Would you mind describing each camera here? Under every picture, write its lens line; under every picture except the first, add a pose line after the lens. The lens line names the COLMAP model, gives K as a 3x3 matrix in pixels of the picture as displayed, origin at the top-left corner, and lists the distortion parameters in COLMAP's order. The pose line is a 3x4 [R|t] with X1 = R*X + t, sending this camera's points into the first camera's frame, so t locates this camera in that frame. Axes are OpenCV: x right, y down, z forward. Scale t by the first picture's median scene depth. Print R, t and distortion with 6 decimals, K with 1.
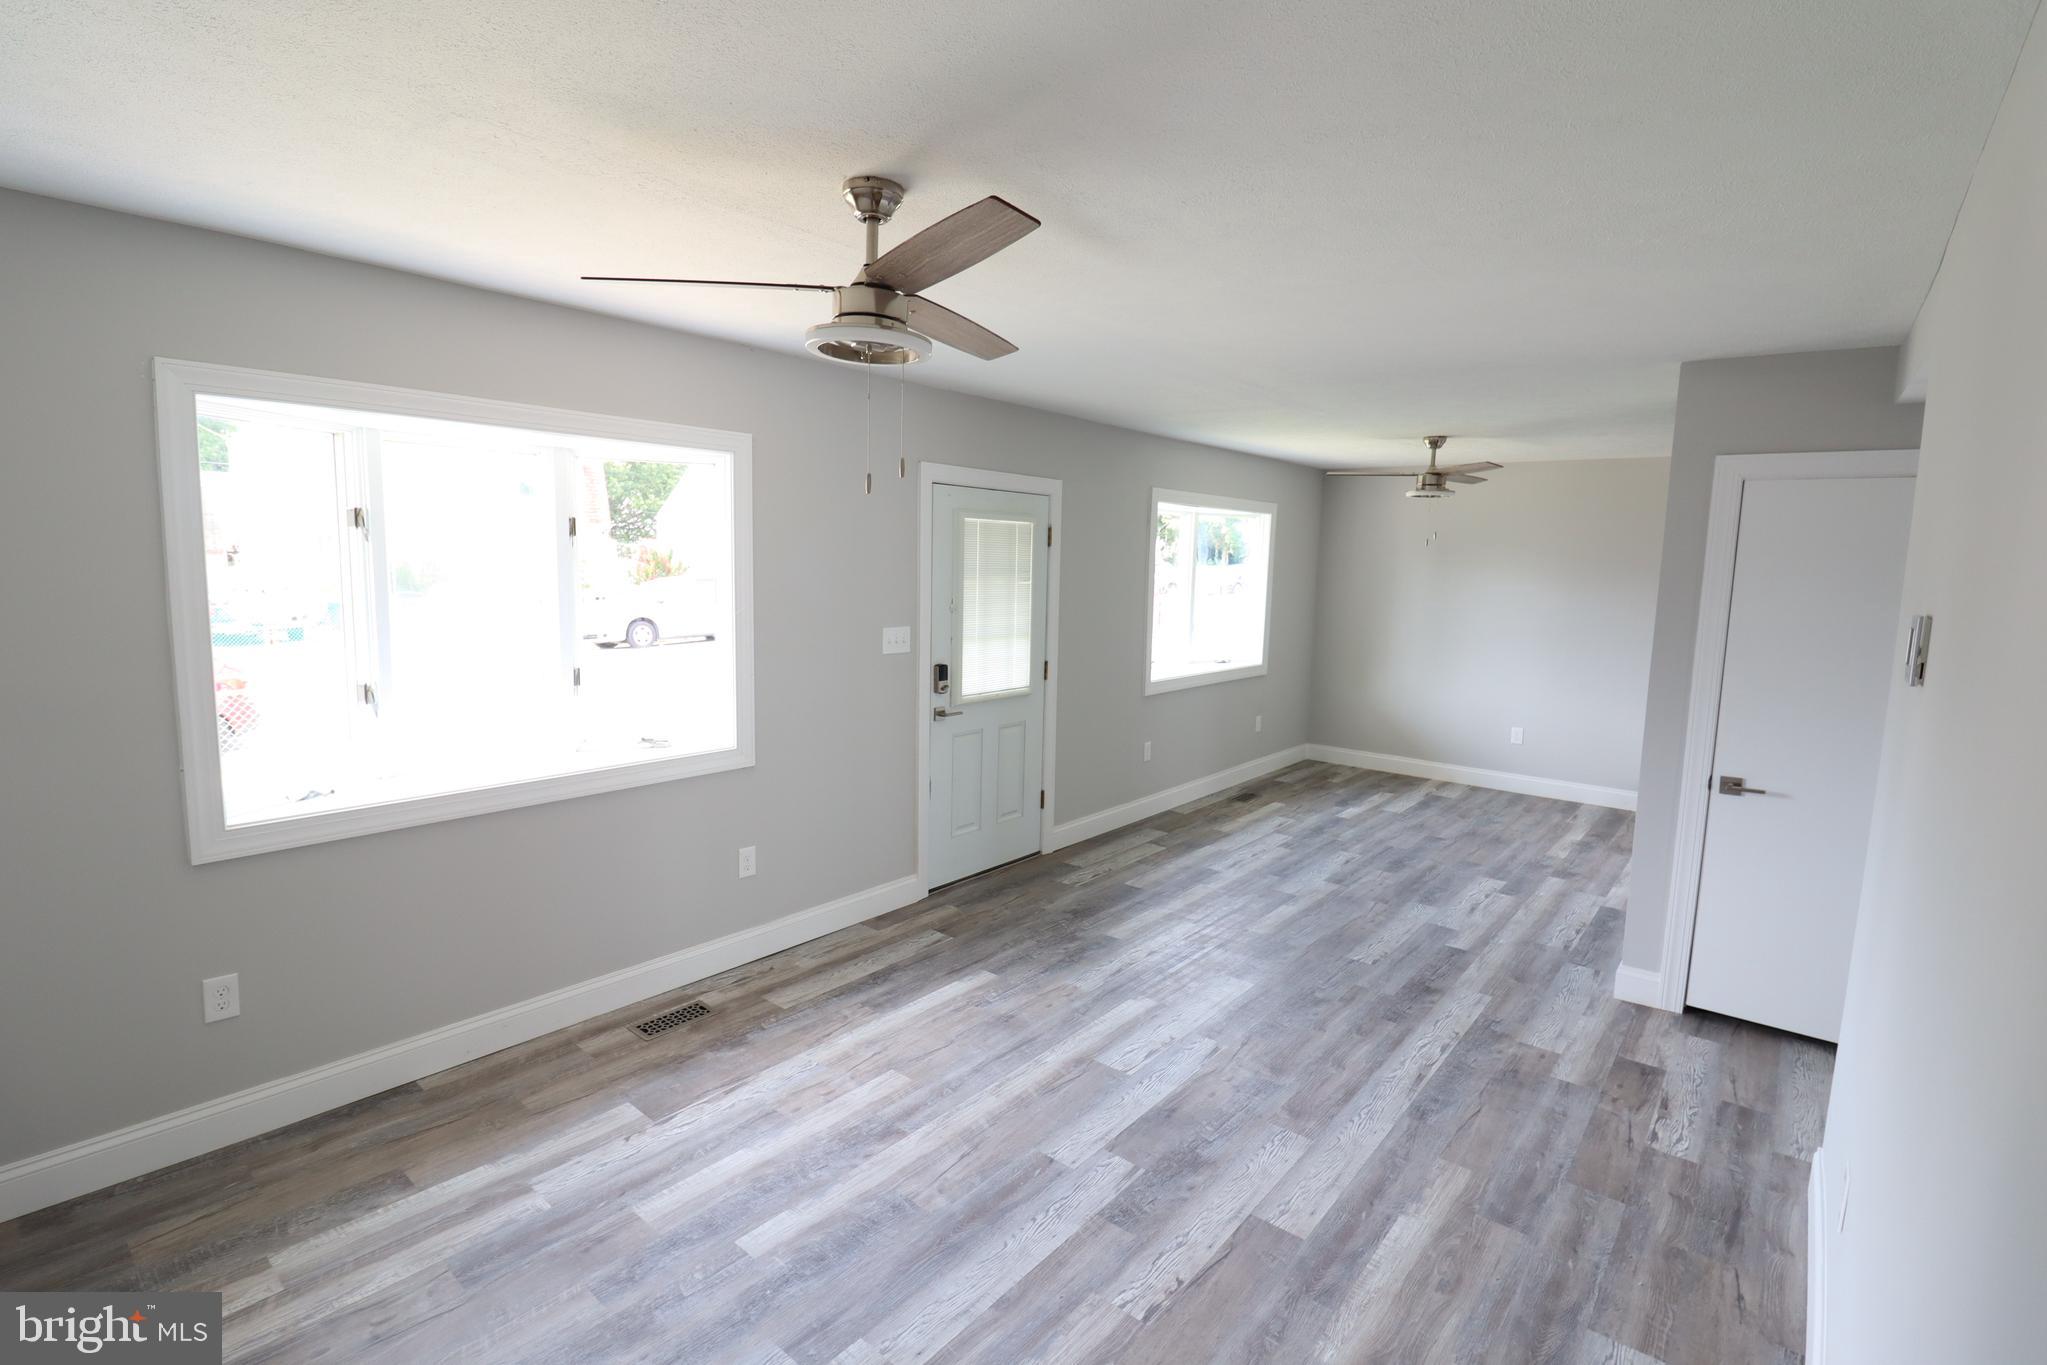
lens RADIAL K [[949.3, 0, 1013.6], [0, 949.3, 676.3], [0, 0, 1]] dist [-0.002327, -0.011411]
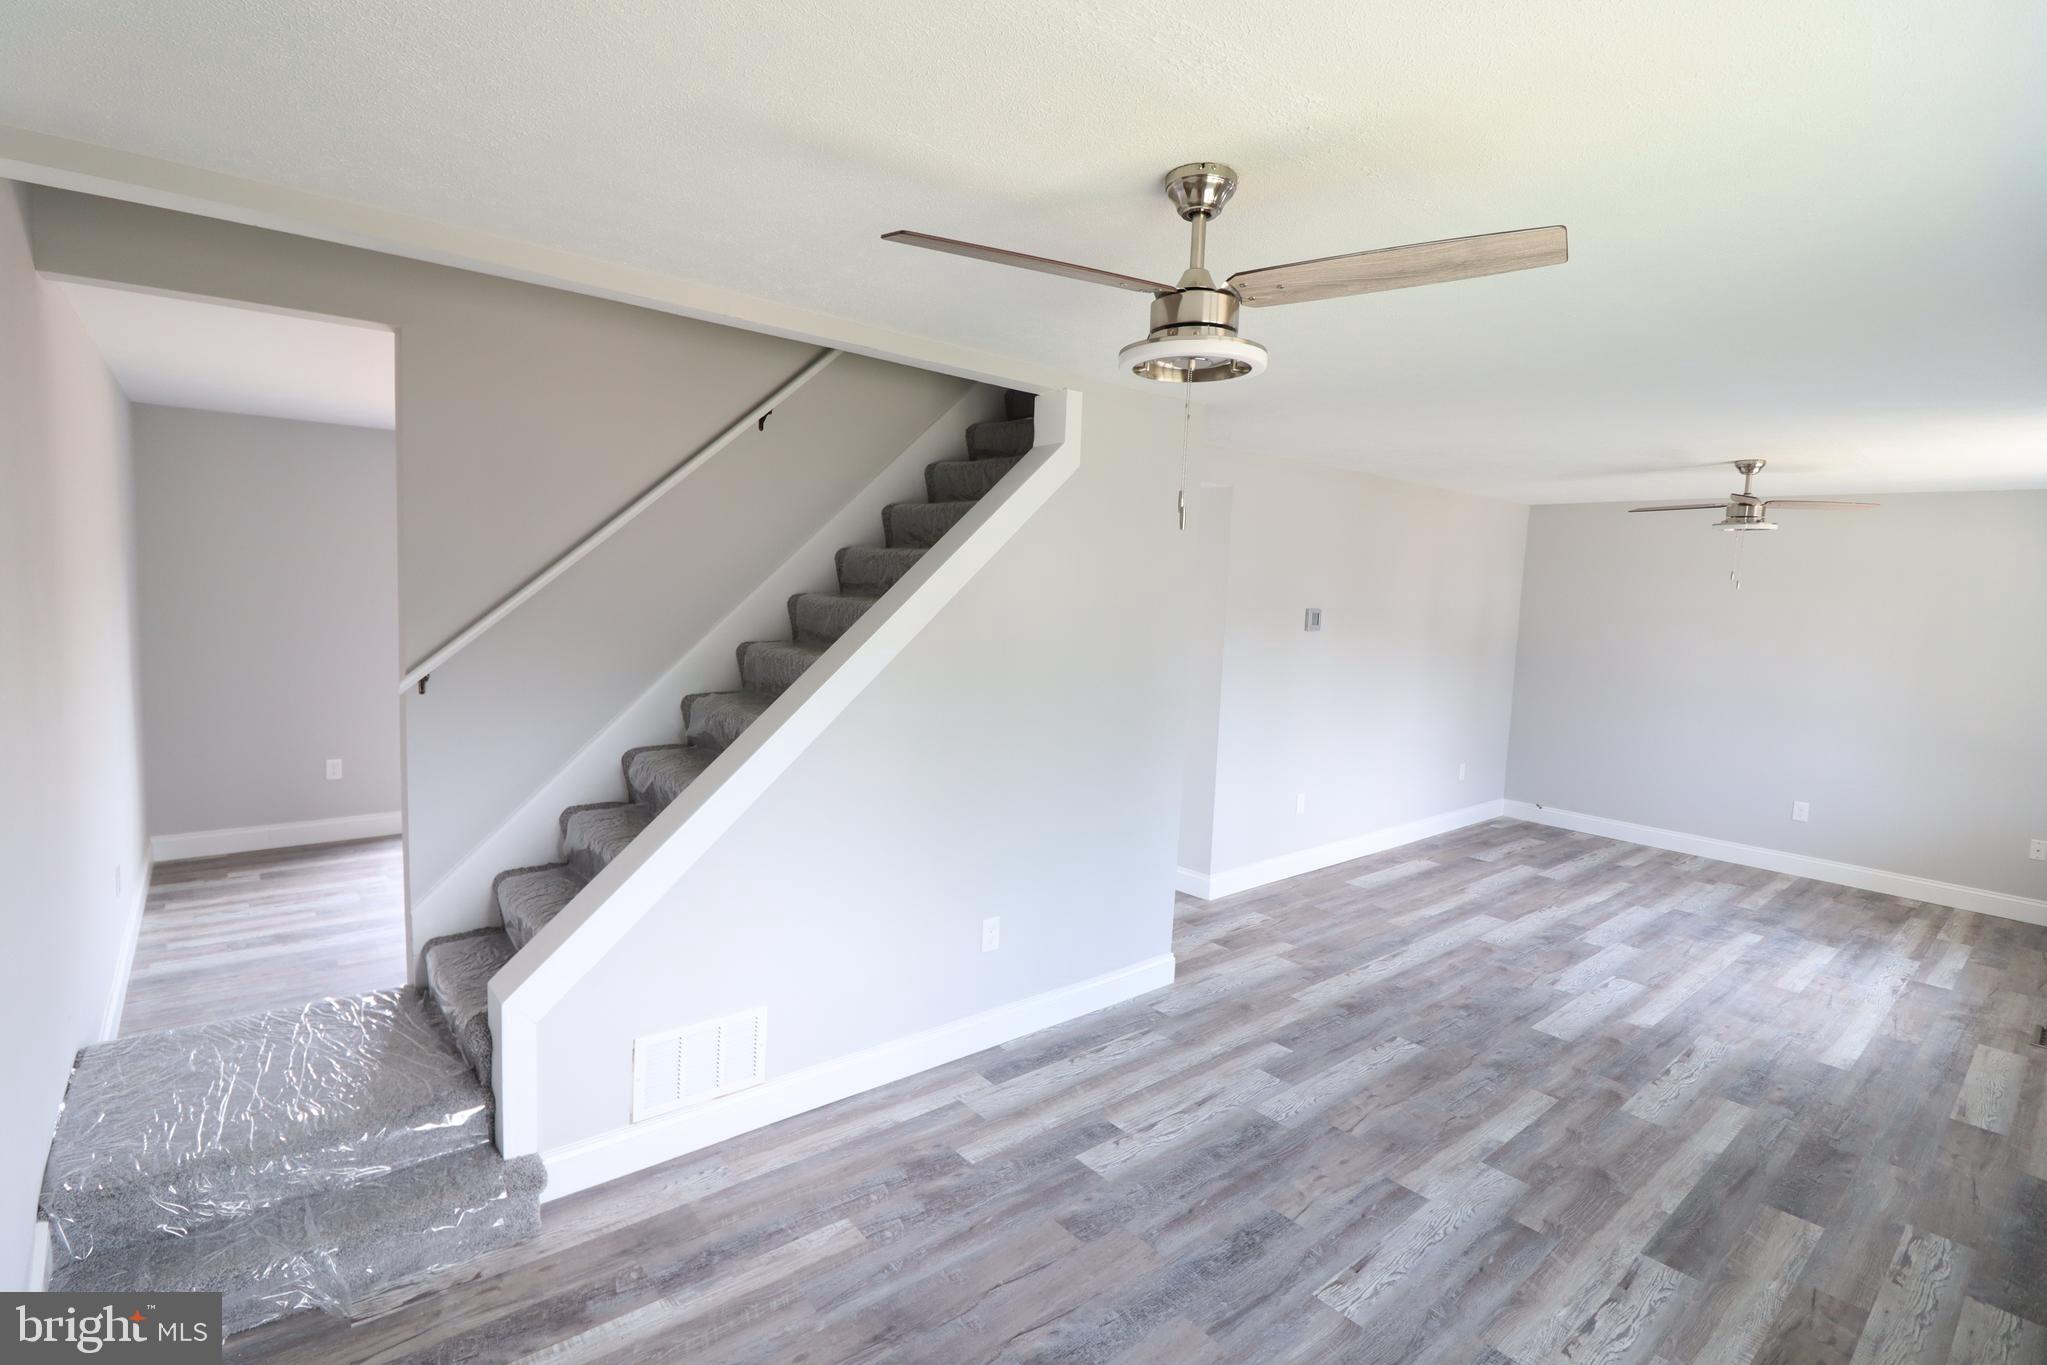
lens RADIAL K [[949.3, 0, 1013.6], [0, 949.3, 676.3], [0, 0, 1]] dist [-0.002327, -0.011411]
pose [[-0.982023, -0.081561, 0.170231, 0.687177], [-0.041888, 0.973508, 0.224785, -0.250486], [-0.184055, 0.213614, -0.959423, 2.092754]]
